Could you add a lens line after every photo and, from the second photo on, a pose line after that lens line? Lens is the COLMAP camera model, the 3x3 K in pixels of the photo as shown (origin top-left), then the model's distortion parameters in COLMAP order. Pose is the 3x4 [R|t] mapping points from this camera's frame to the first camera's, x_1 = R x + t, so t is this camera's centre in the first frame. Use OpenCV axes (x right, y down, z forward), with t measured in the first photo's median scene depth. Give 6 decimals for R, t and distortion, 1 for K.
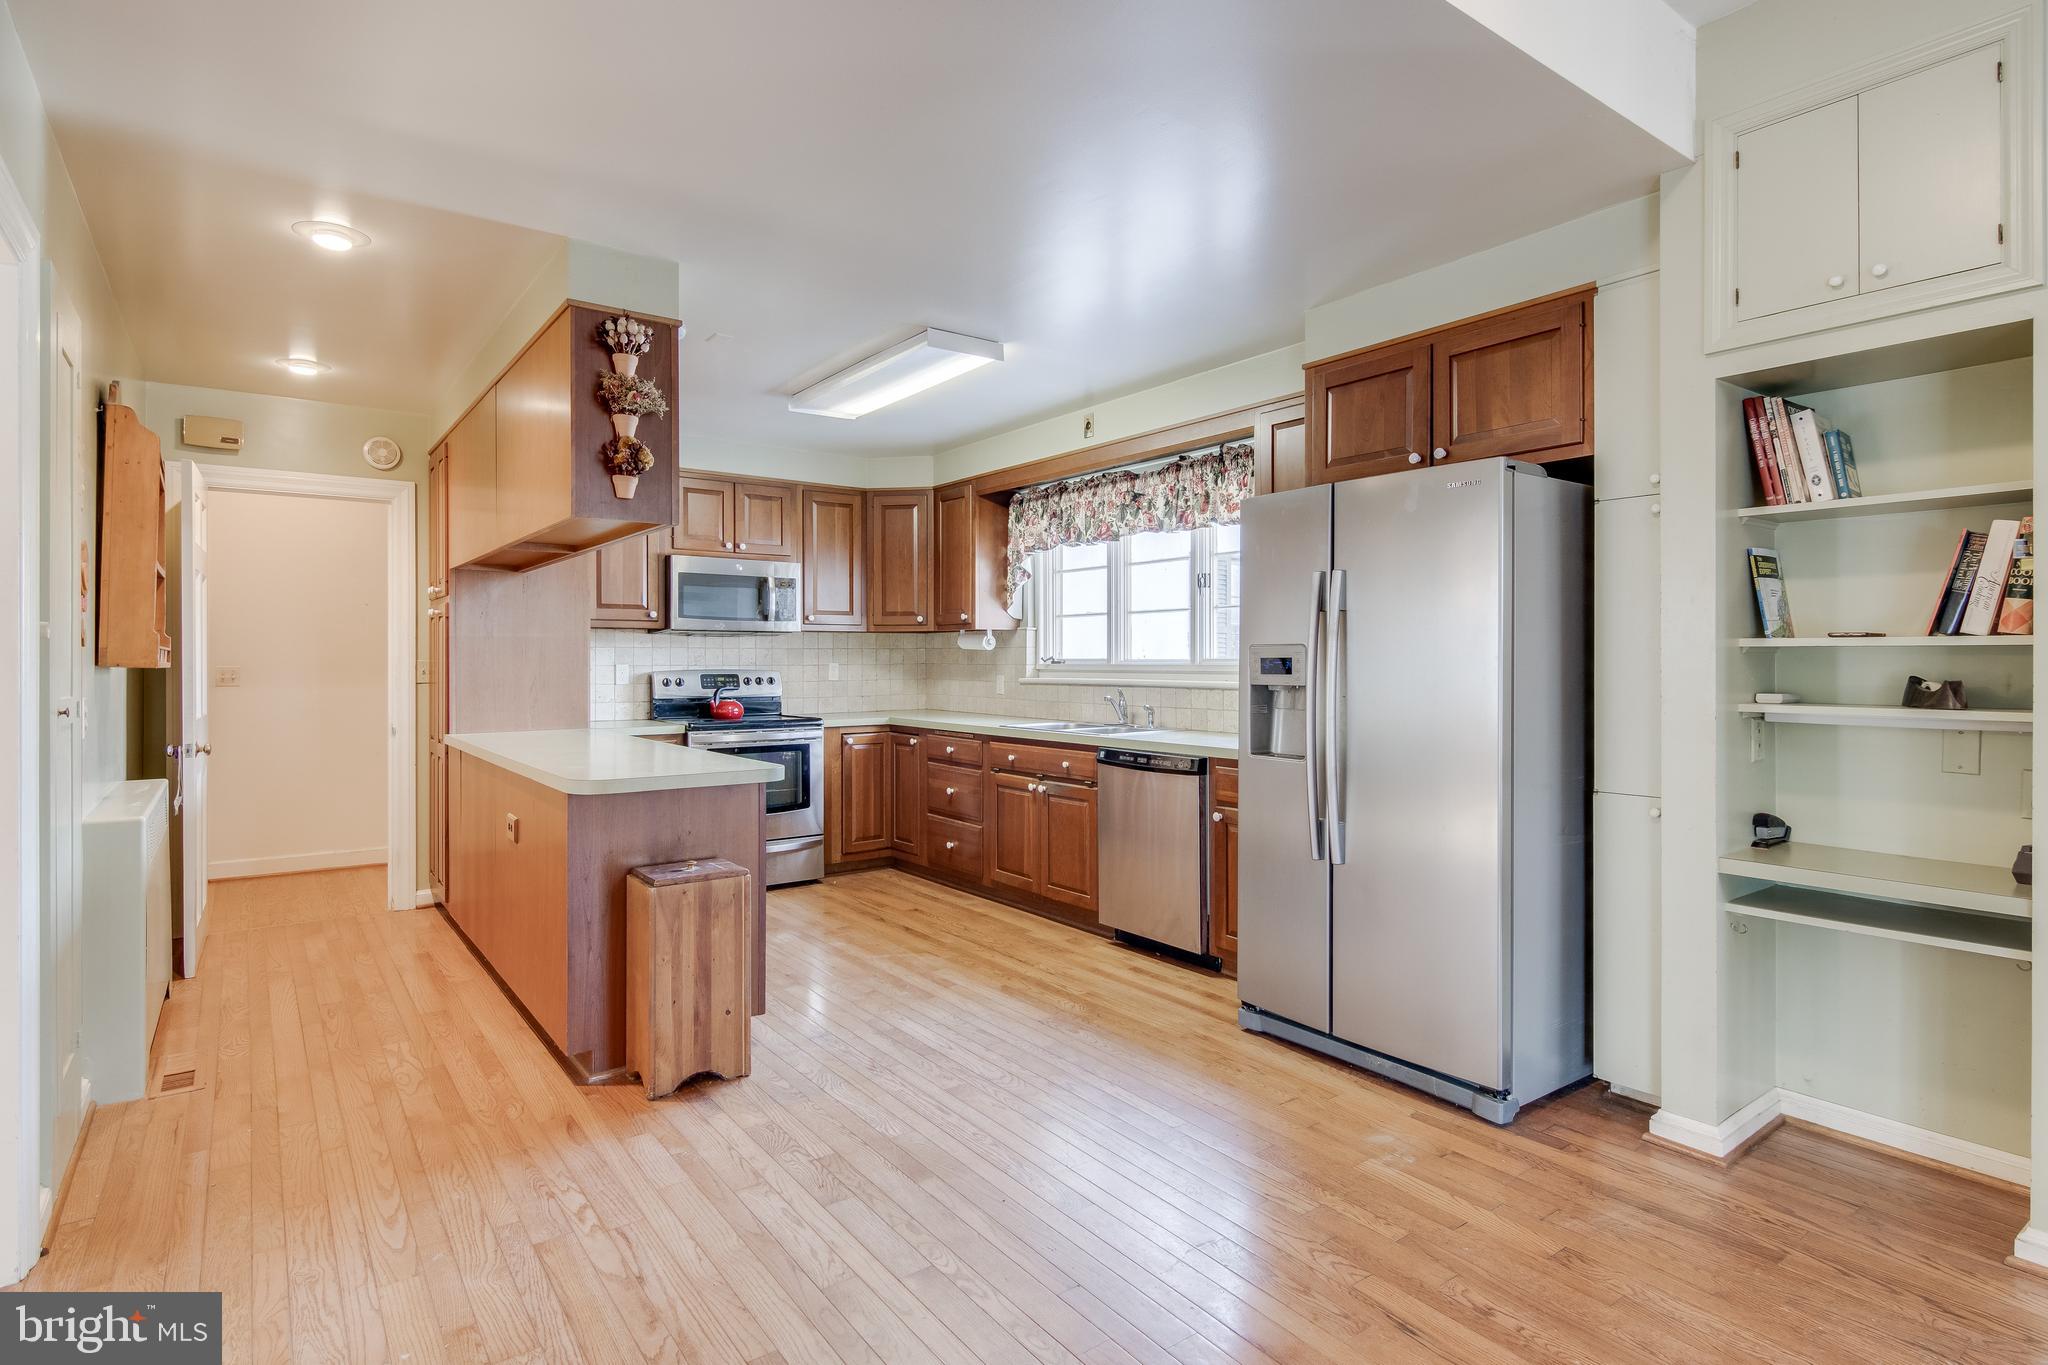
lens RADIAL K [[1039.9, 0, 1007.1], [0, 1039.9, 660.8], [0, 0, 1]] dist [0.016629, 0.000417]
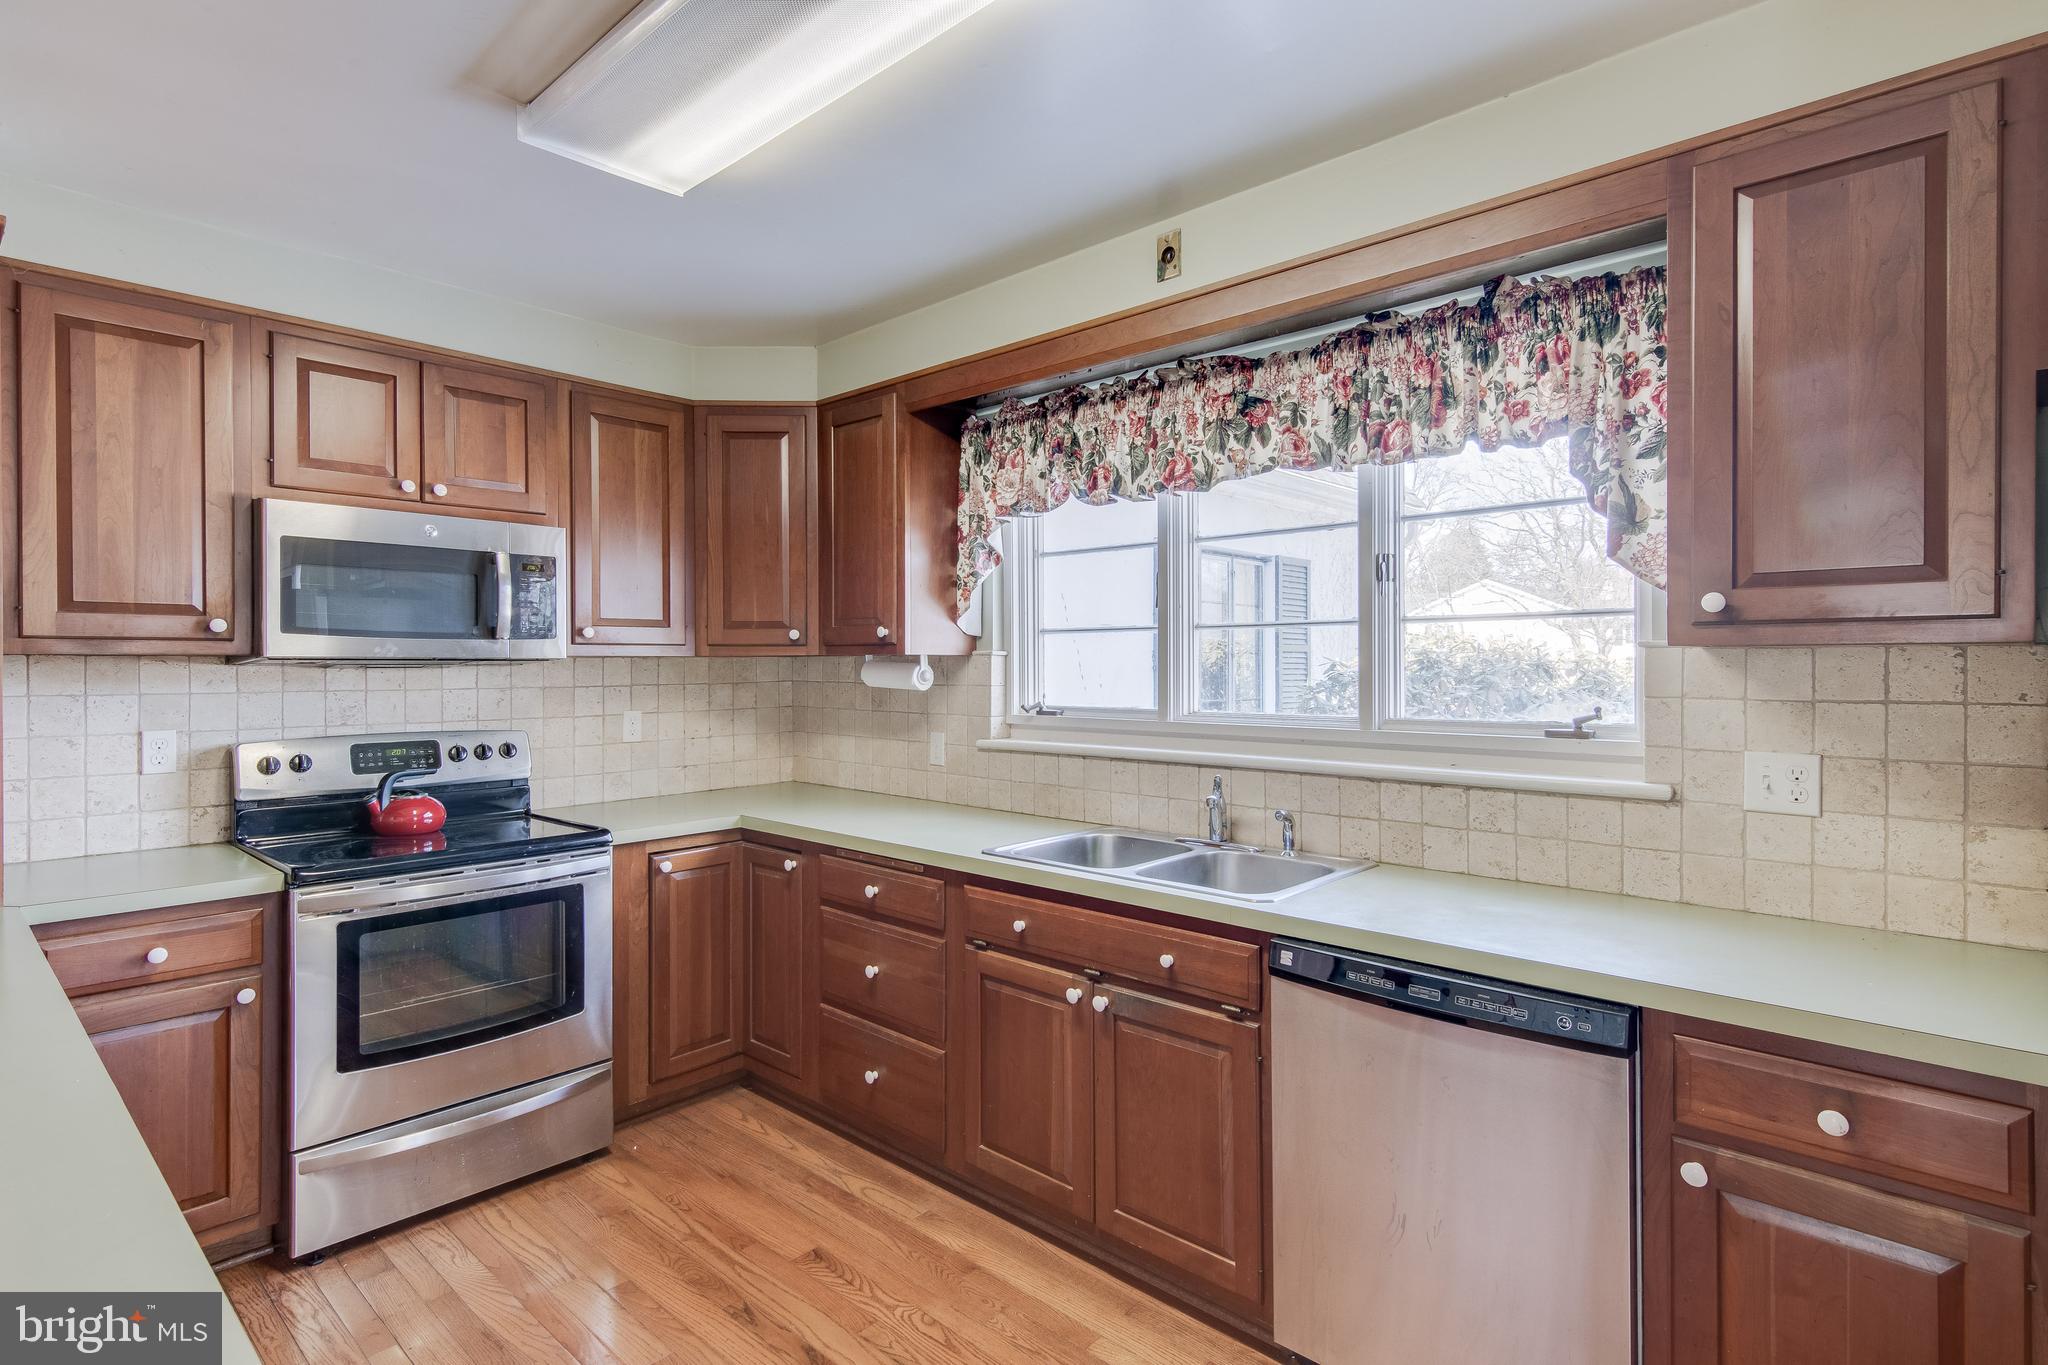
lens RADIAL K [[1039.9, 0, 1019.1], [0, 1039.9, 666.5], [0, 0, 1]] dist [0.016629, 0.000417]
pose [[0.981344, -0.002036, 0.192247, -0.080016], [0.001882, 0.999998, 0.000987, -0.025611], [-0.192249, -0.000606, 0.981346, 0.466461]]
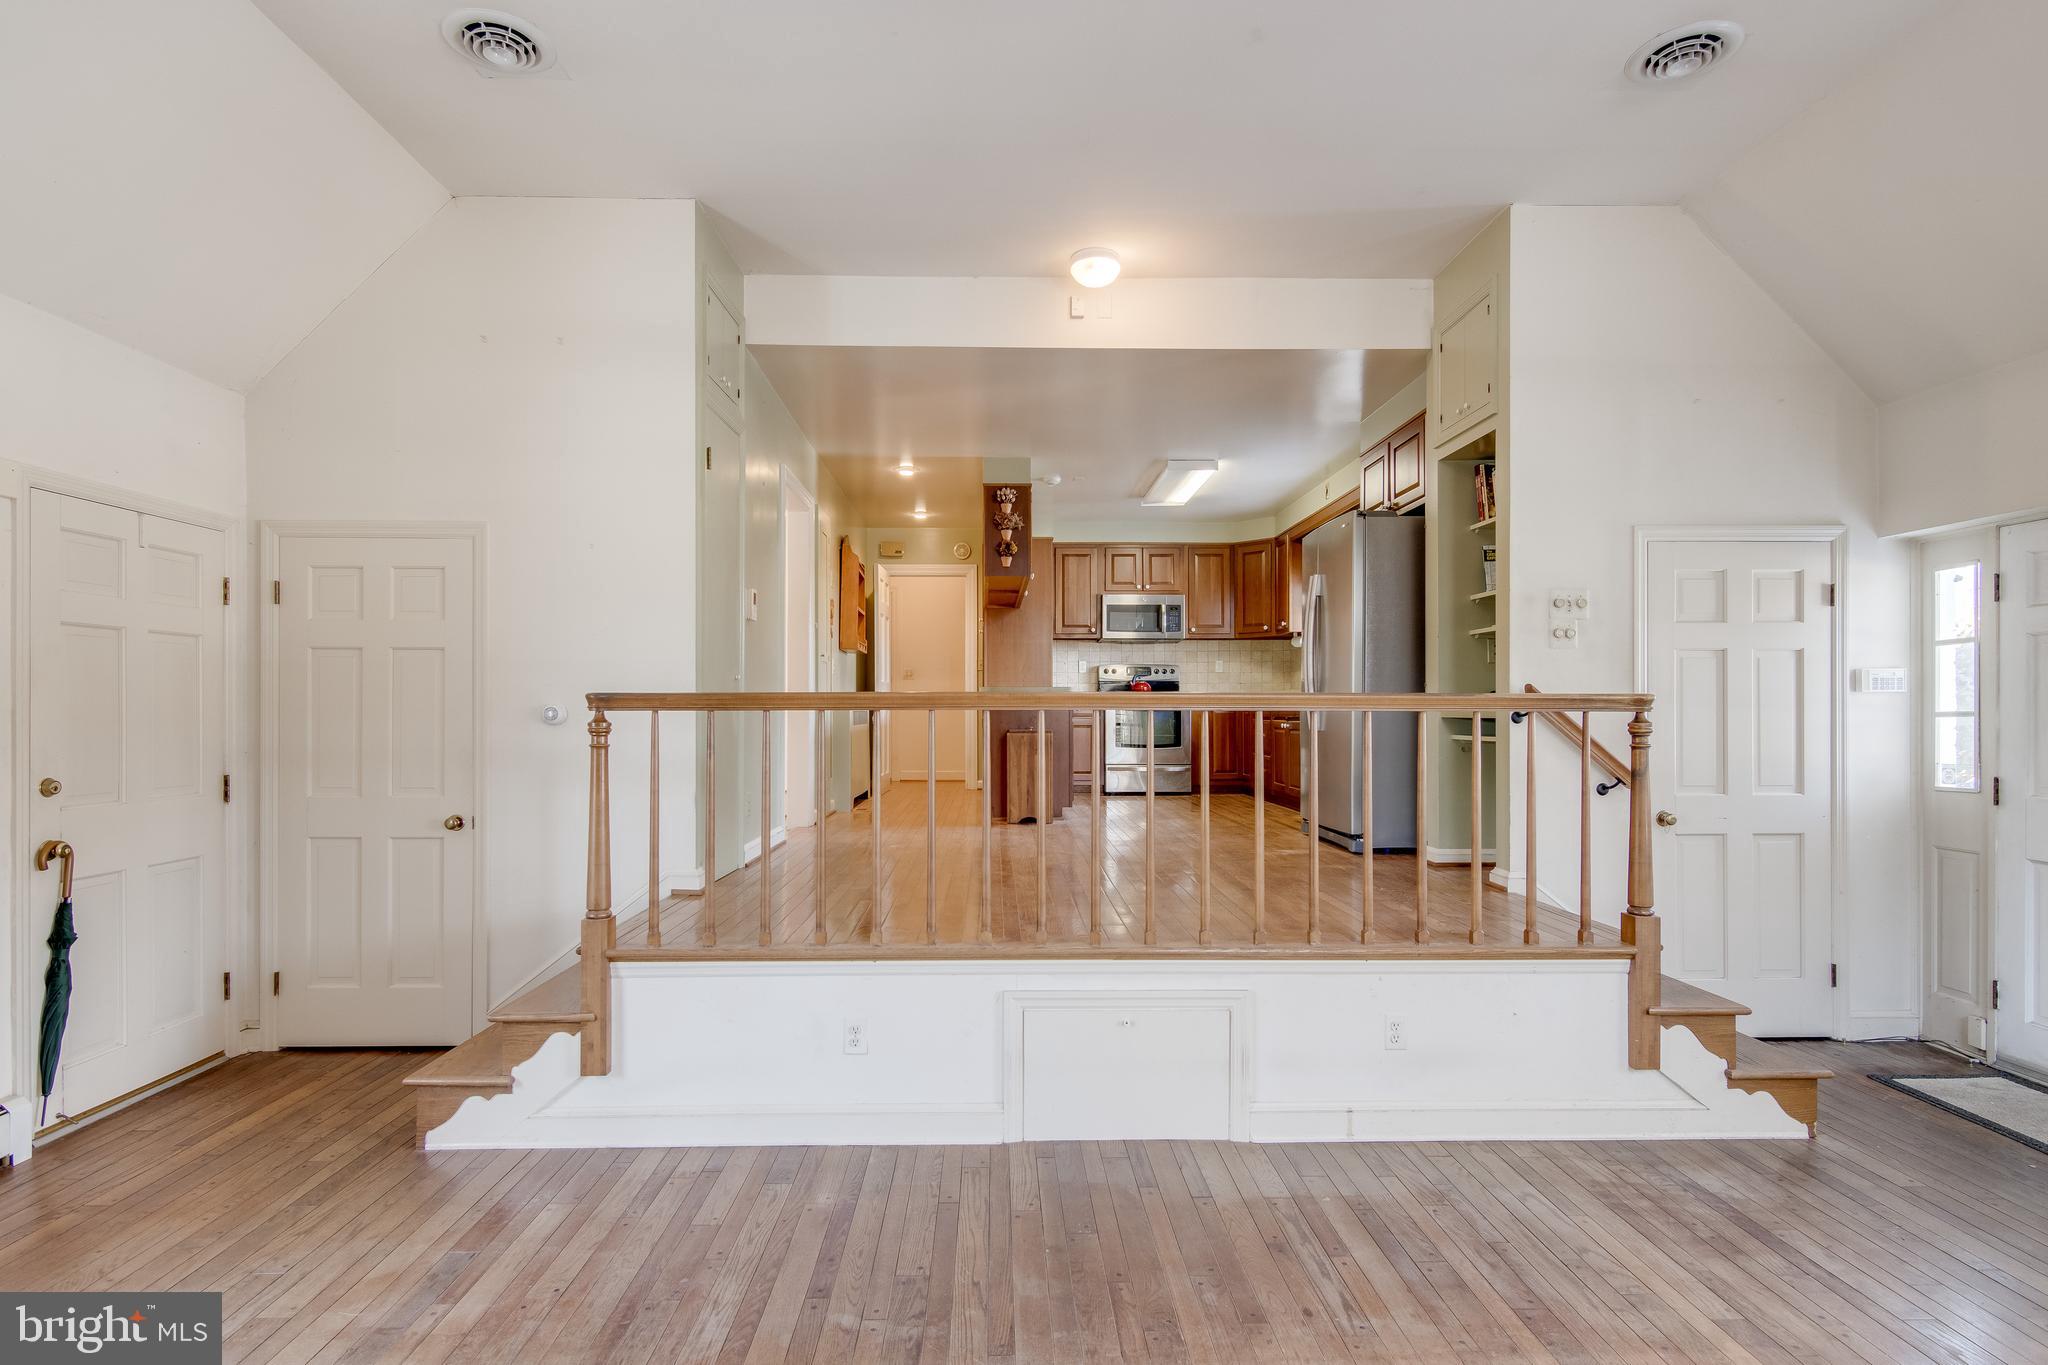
lens RADIAL K [[1039.9, 0, 1004.2], [0, 1039.9, 702.8], [0, 0, 1]] dist [0.016629, 0.000417]
pose [[0.818386, -0.003856, -0.574656, 0.508194], [-0.000942, 0.999967, -0.008052, 0.086833], [0.574668, 0.007131, 0.818356, -0.466279]]
